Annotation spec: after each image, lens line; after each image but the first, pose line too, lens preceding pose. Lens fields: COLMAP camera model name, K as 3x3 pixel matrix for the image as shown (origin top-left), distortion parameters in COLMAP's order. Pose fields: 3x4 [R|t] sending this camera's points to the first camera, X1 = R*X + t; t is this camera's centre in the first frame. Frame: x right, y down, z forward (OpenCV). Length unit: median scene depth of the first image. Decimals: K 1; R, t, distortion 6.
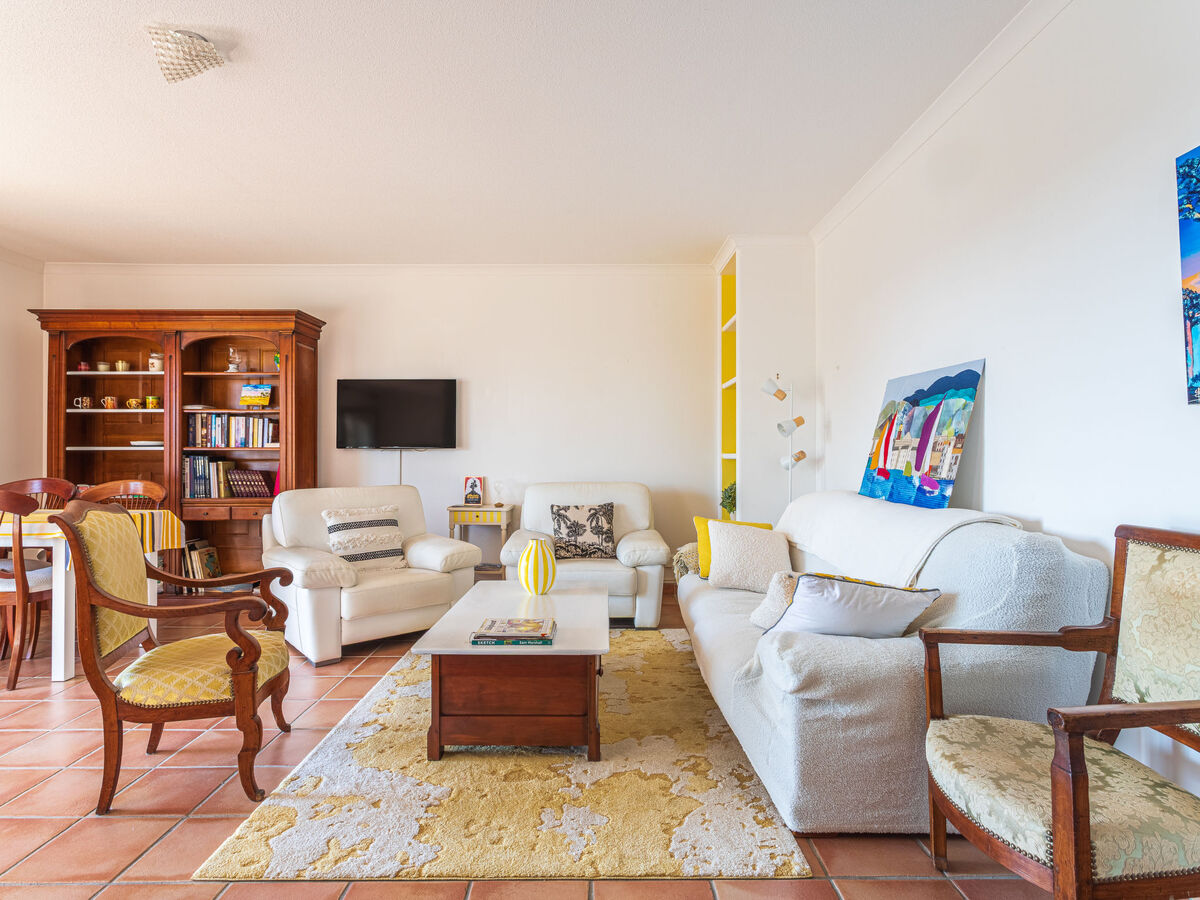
lens RADIAL K [[638.4, 0, 600.1], [0, 638.4, 452.6], [0, 0, 1]] dist [-0.001017, 0.003332]
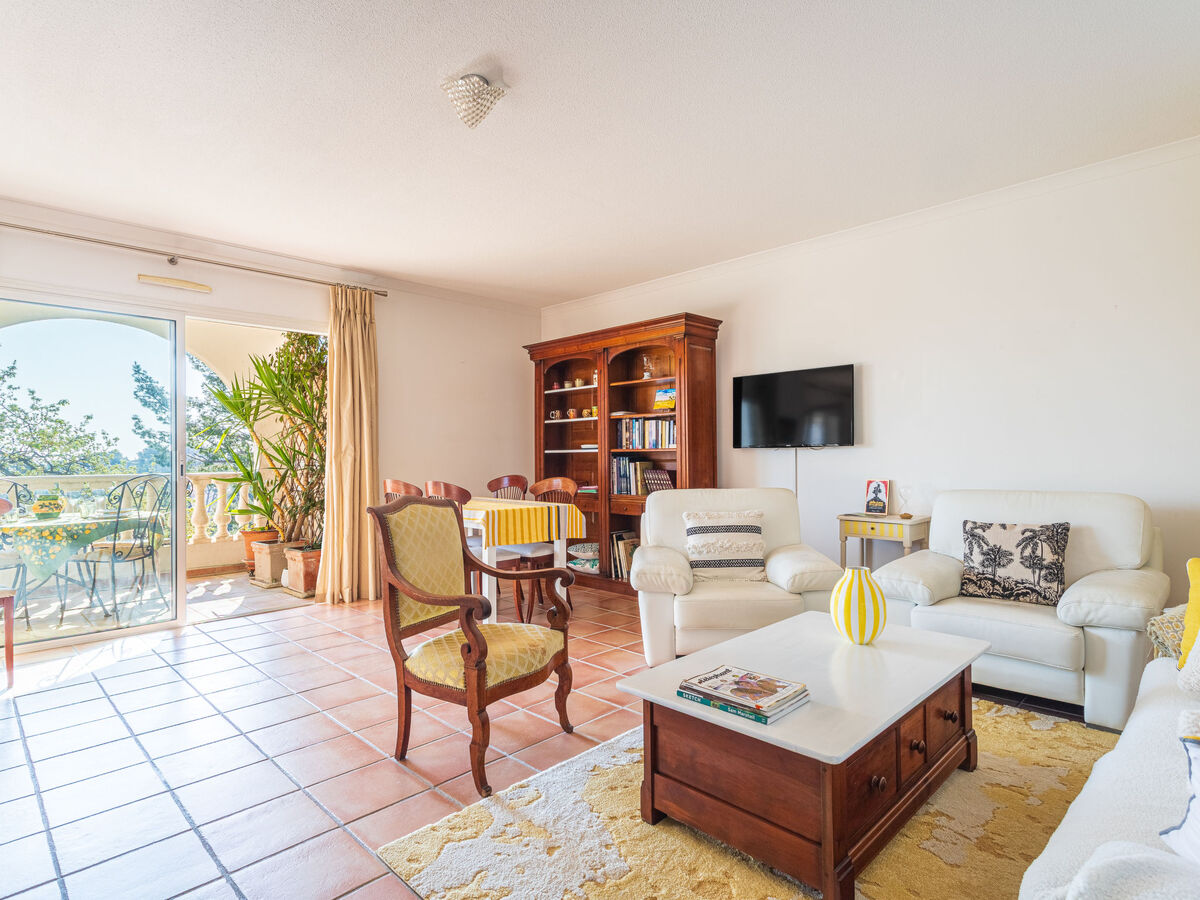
lens RADIAL K [[638.4, 0, 605.8], [0, 638.4, 452.6], [0, 0, 1]] dist [-0.001017, 0.003332]
pose [[0.712050, -0.010751, -0.702047, 0.150326], [0.012342, 0.999920, -0.002796, 0.000642], [0.702021, -0.006674, 0.712125, 0.192132]]
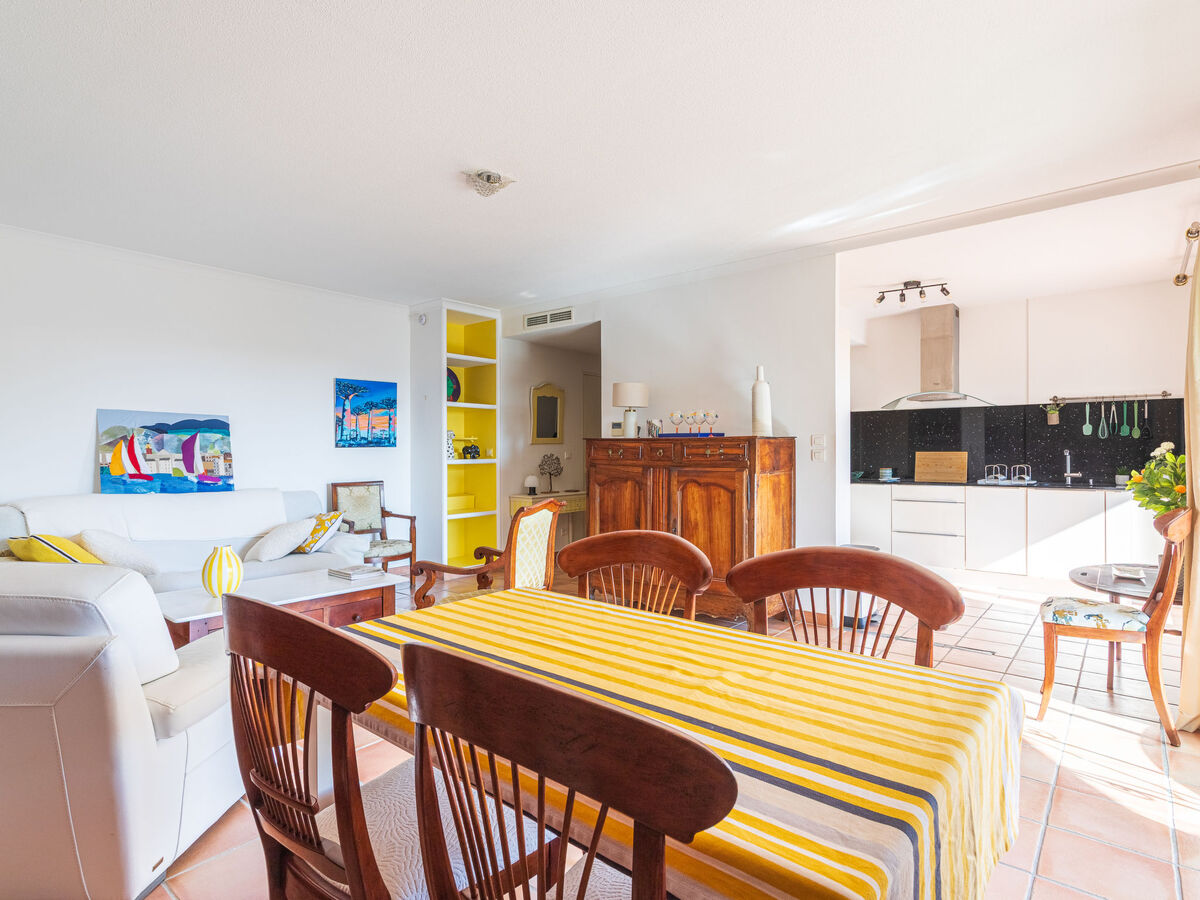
lens RADIAL K [[638.4, 0, 596.1], [0, 638.4, 455.8], [0, 0, 1]] dist [-0.001017, 0.003332]
pose [[-0.766420, -0.002184, 0.642336, -0.895345], [-0.001545, 0.999998, 0.001557, -0.013603], [-0.642338, 0.000201, -0.766422, 1.002928]]
